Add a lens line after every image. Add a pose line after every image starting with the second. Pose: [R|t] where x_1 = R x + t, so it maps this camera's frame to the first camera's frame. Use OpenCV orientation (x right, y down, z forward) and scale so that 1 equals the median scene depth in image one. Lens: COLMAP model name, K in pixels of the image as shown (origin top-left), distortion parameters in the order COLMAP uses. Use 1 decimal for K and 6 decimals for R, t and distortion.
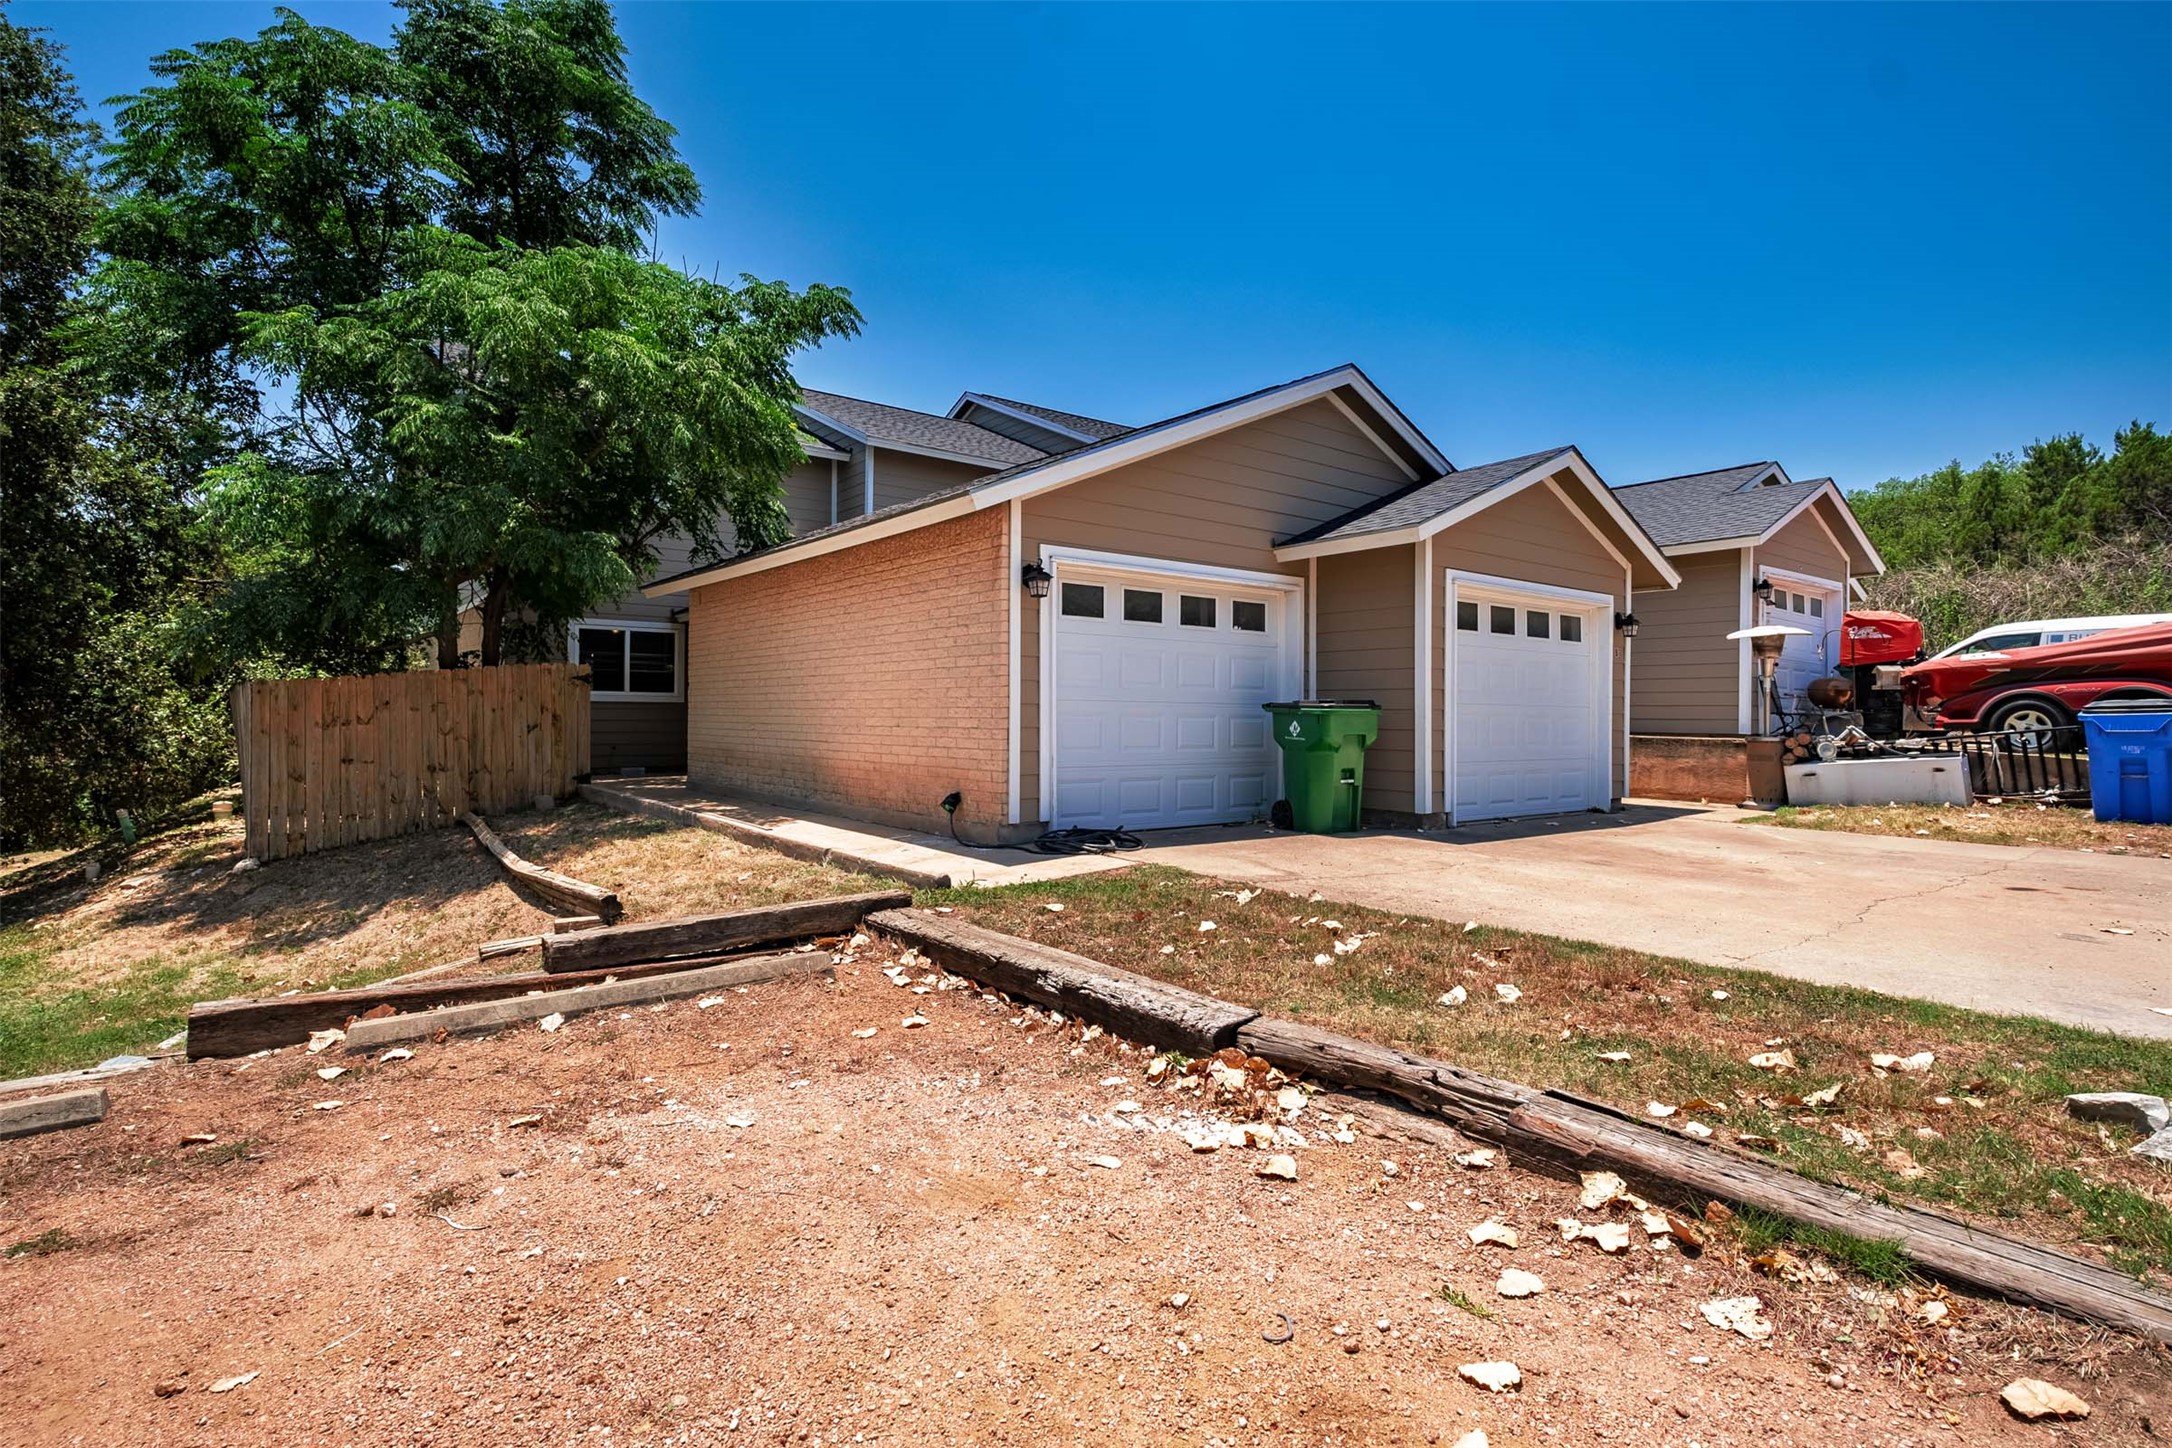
lens RADIAL K [[1063.0, 0, 1086.0], [0, 1063.0, 720.5], [0, 0, 1]] dist [-0.005179, -0.000174]
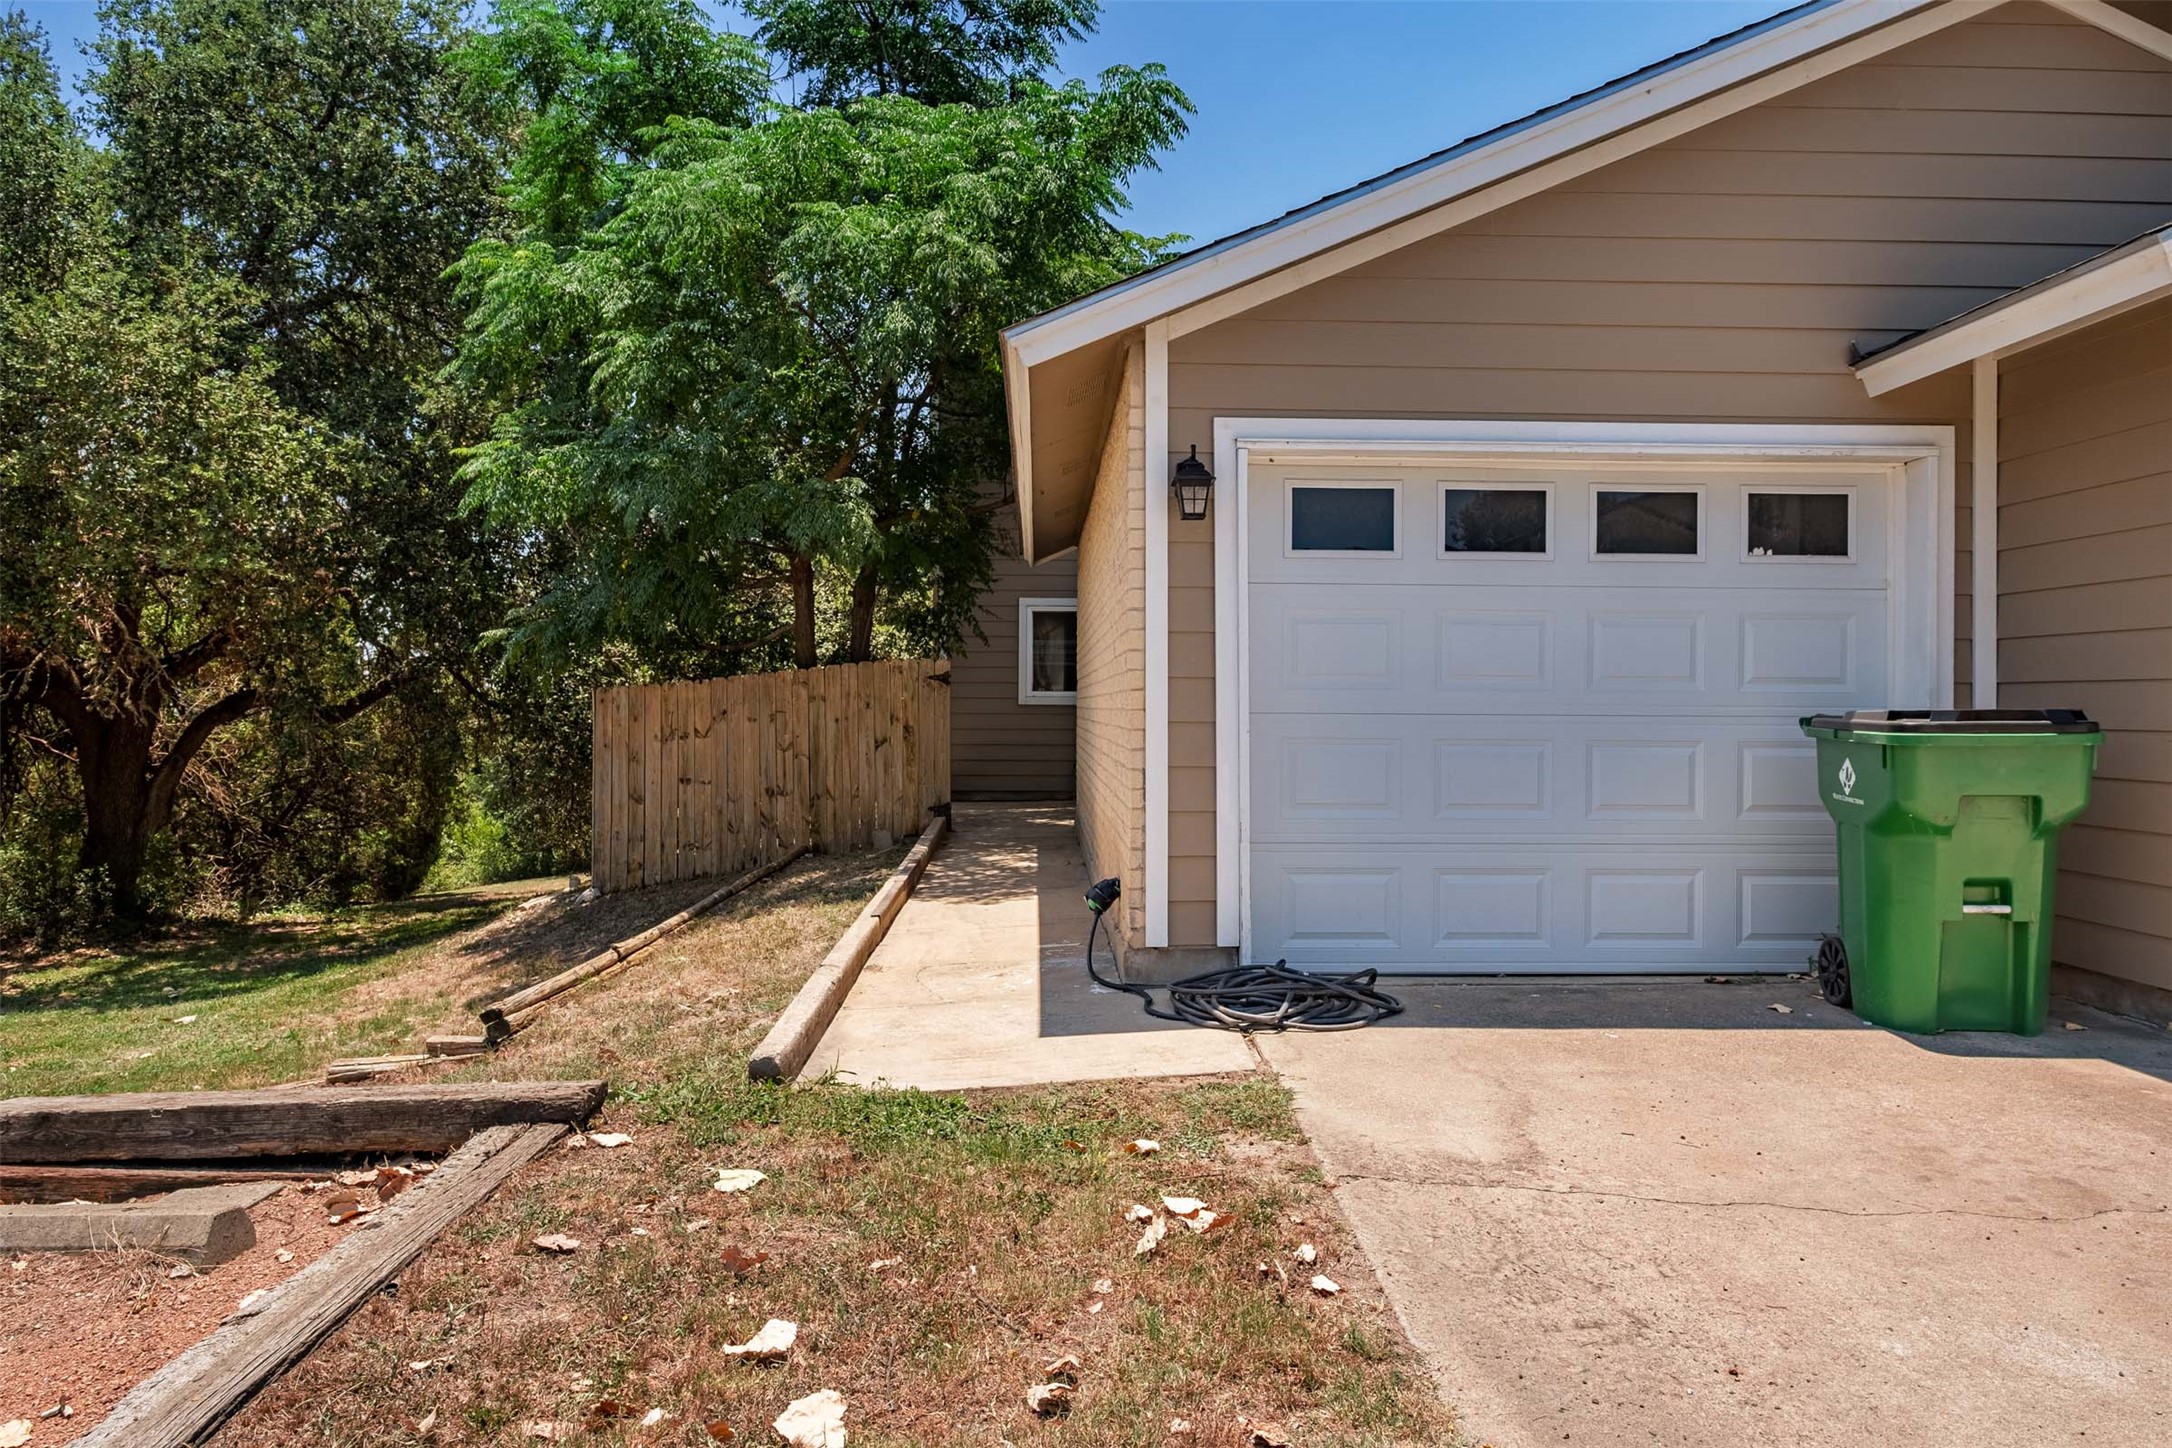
lens RADIAL K [[1375.9, 0, 1088.8], [0, 1375.9, 724.1], [0, 0, 1]] dist [0.004829, 0.000577]
pose [[0.813268, 0.003185, -0.581881, 0.252216], [-0.001373, 0.999993, 0.003555, -0.014054], [0.581888, -0.002092, 0.813266, 0.343844]]
